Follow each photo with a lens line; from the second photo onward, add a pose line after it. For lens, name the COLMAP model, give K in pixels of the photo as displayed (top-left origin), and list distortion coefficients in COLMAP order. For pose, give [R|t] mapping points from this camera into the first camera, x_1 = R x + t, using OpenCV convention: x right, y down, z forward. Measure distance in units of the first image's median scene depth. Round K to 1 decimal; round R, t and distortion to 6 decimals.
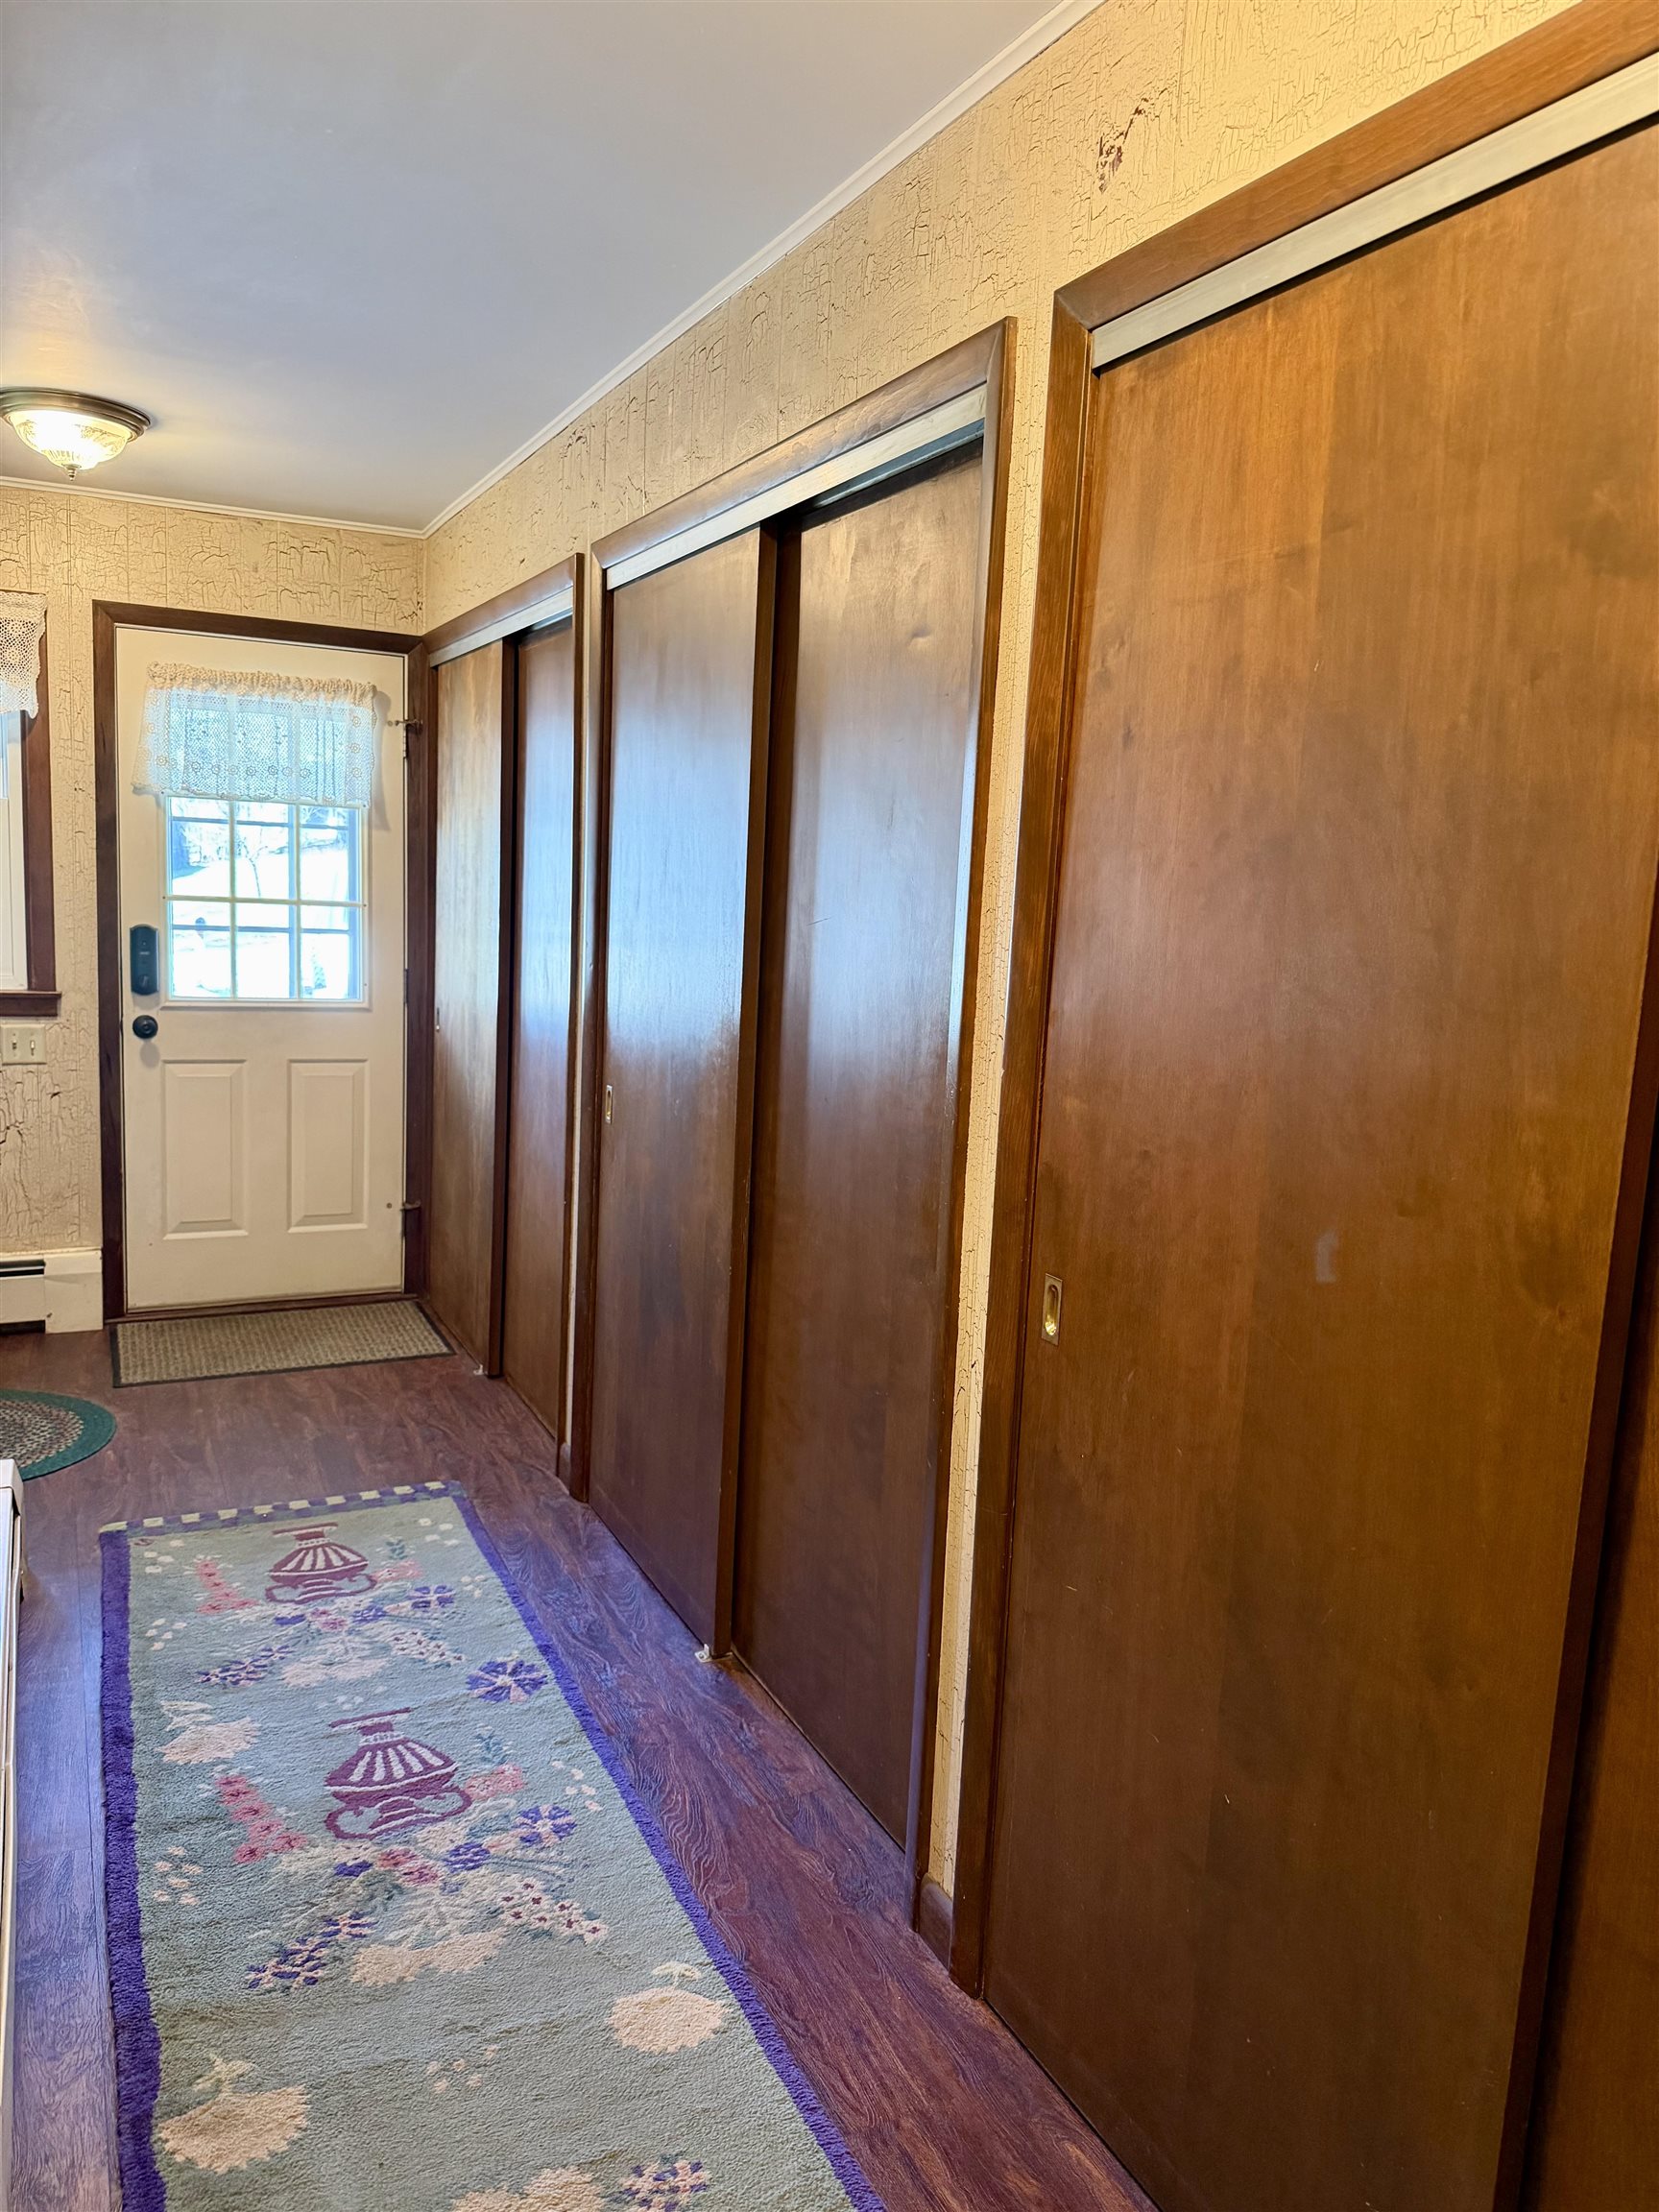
lens RADIAL K [[1552.1, 0, 829.5], [0, 1552.1, 1106.0], [0, 0, 1]] dist [0.051501, -0.081255]
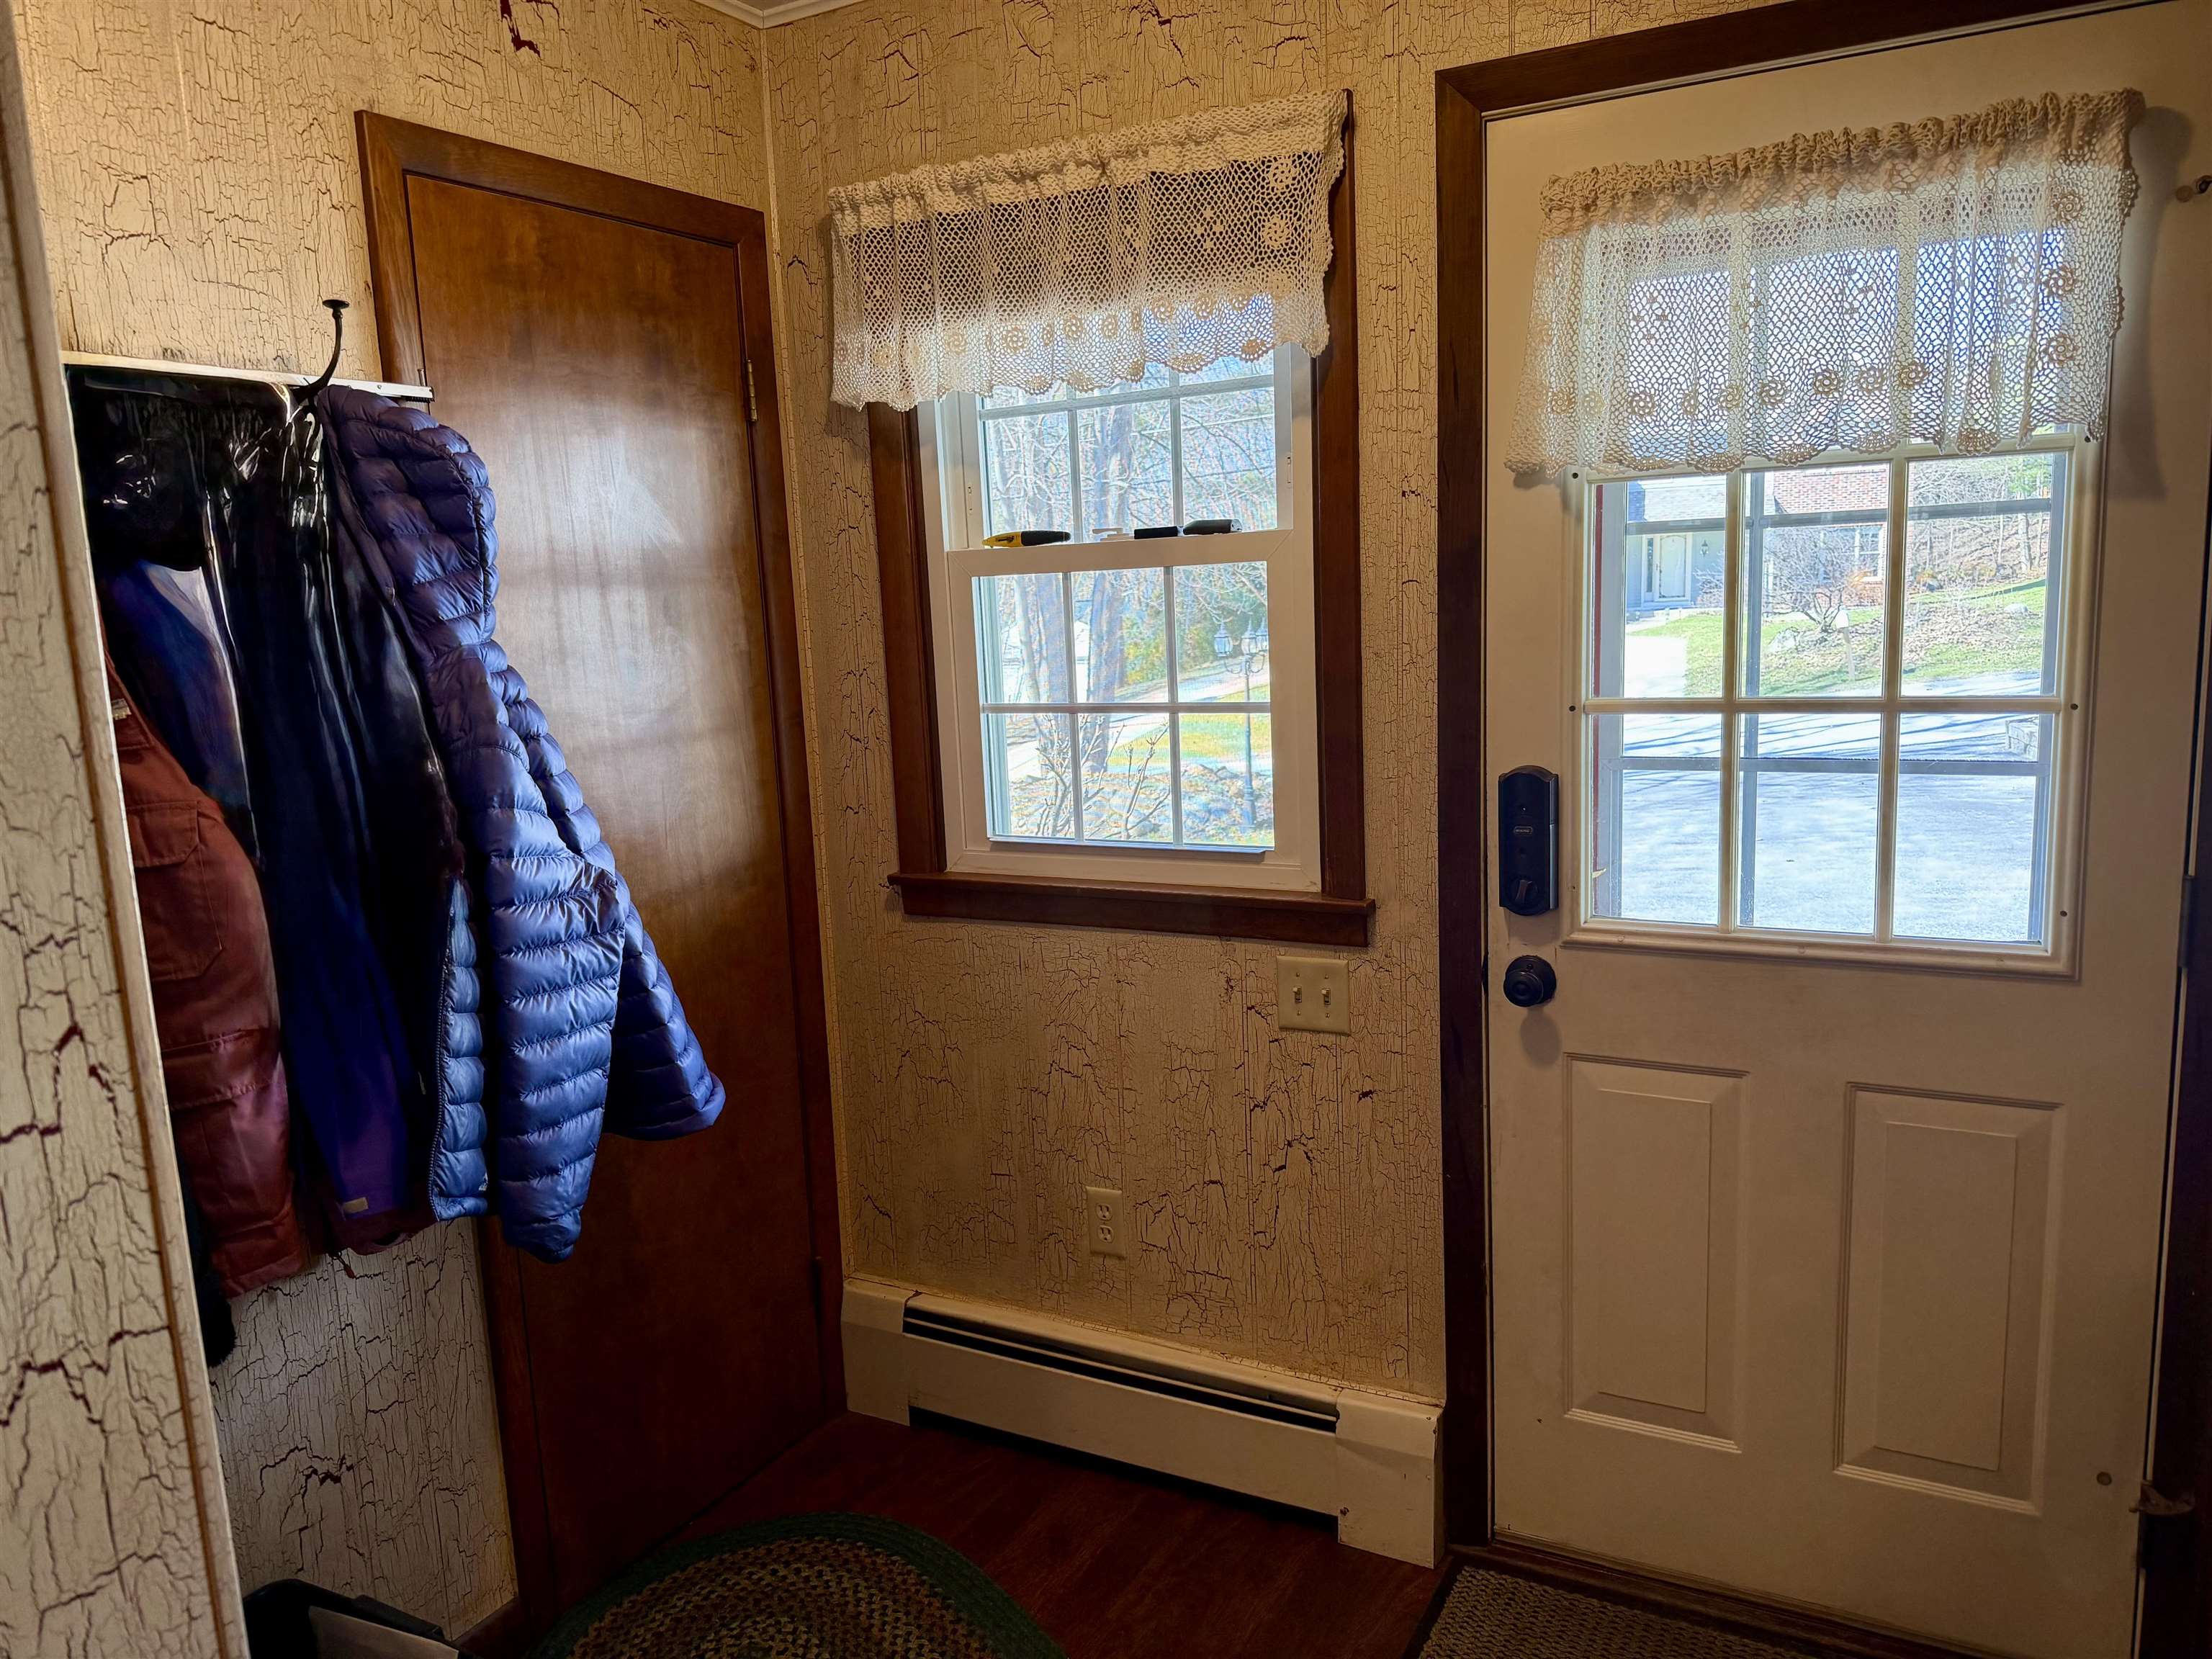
lens RADIAL K [[1552.1, 0, 1106.0], [0, 1552.1, 829.5], [0, 0, 1]] dist [0.051501, -0.081255]
pose [[0.572777, 0.061399, -0.817409, -0.130793], [-0.049769, 0.997956, 0.040086, -0.109551], [0.818199, 0.017722, 0.574662, 0.629183]]
